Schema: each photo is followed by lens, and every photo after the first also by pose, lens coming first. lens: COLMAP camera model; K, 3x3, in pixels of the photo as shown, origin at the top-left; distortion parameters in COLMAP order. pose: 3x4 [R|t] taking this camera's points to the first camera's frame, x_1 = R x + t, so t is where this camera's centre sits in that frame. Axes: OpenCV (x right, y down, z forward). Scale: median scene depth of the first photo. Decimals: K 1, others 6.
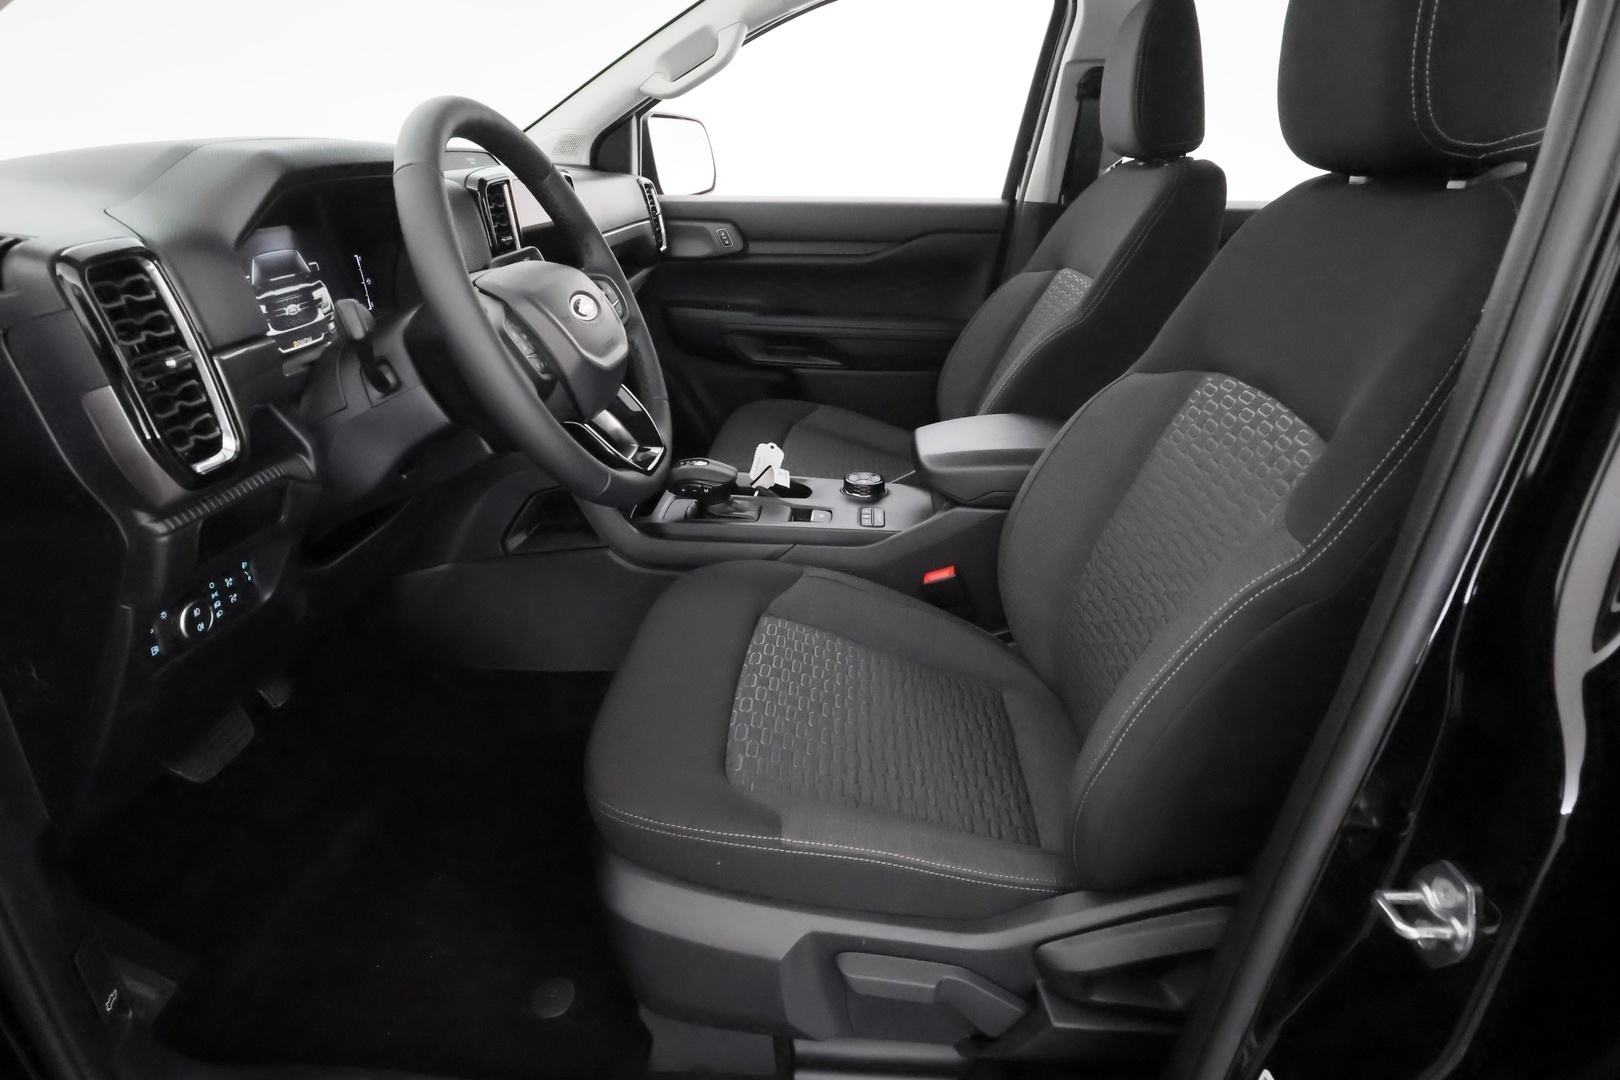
lens RADIAL K [[899.9, 0, 838.4], [0, 899.9, 528.9], [0, 0, 1]] dist [-0.005130, -0.000544]
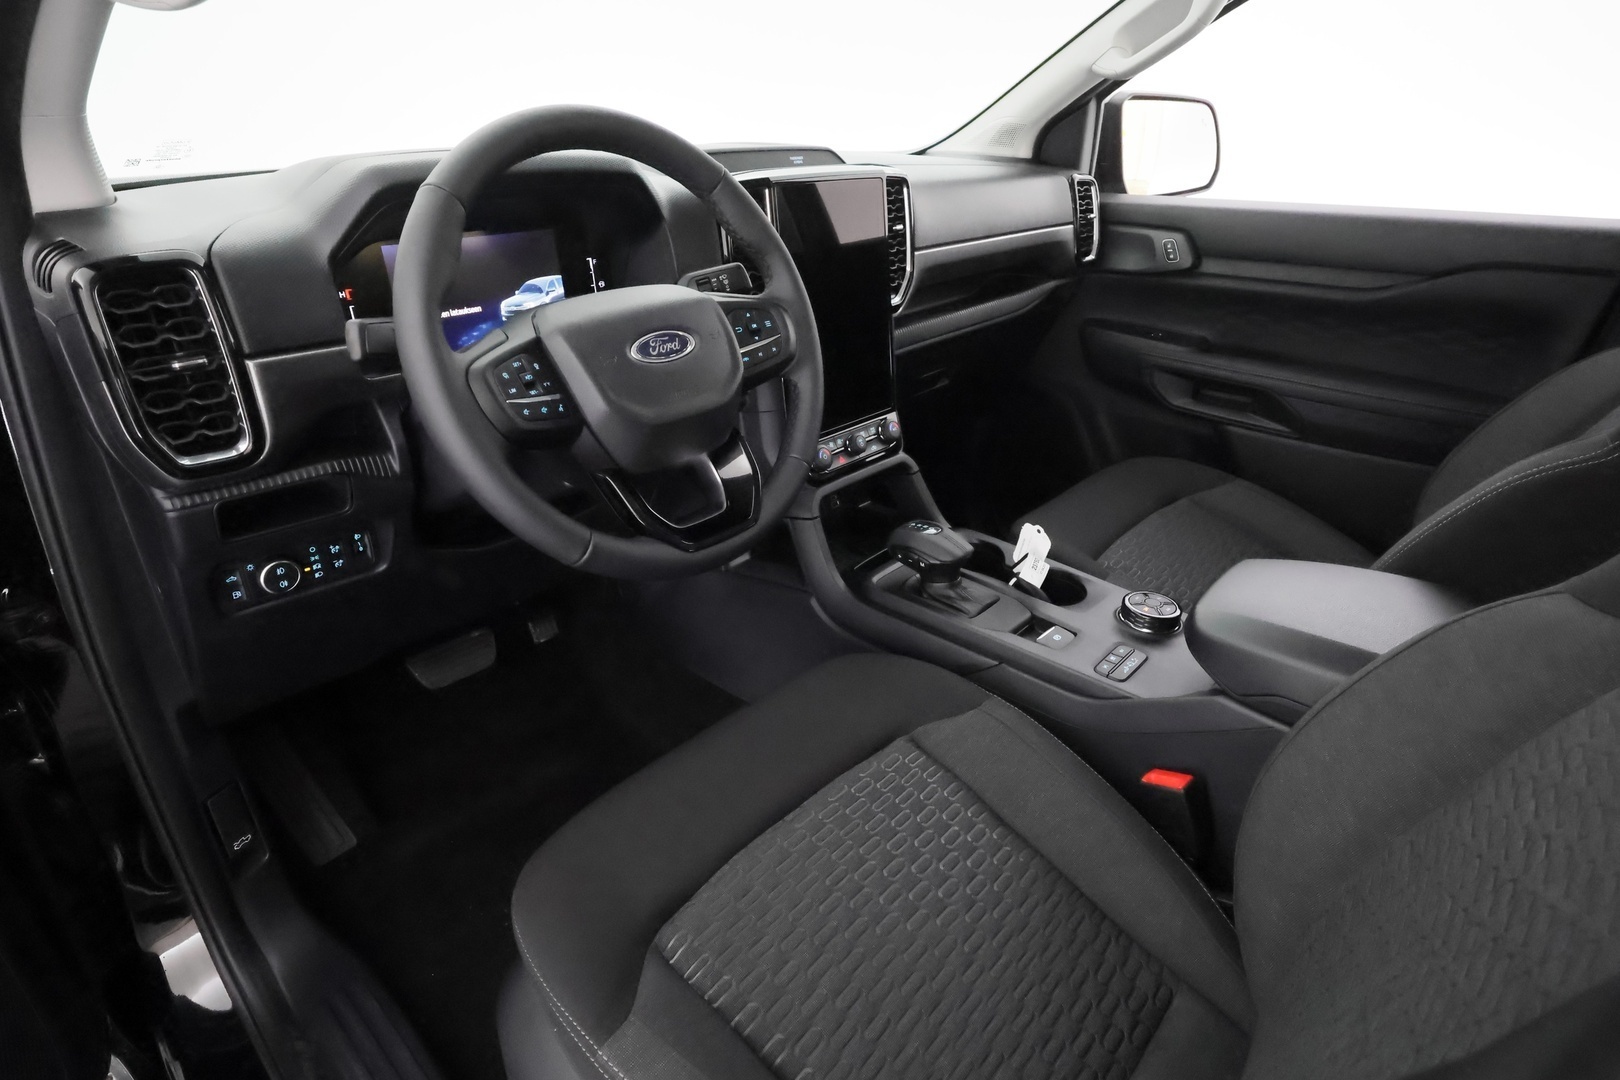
lens RADIAL K [[899.9, 0, 838.4], [0, 899.9, 528.9], [0, 0, 1]] dist [-0.005130, -0.000544]
pose [[0.763201, 0.263369, -0.590051, 0.267398], [-0.246527, 0.962774, 0.110863, -0.143248], [0.597284, 0.060853, 0.799718, 0.279368]]
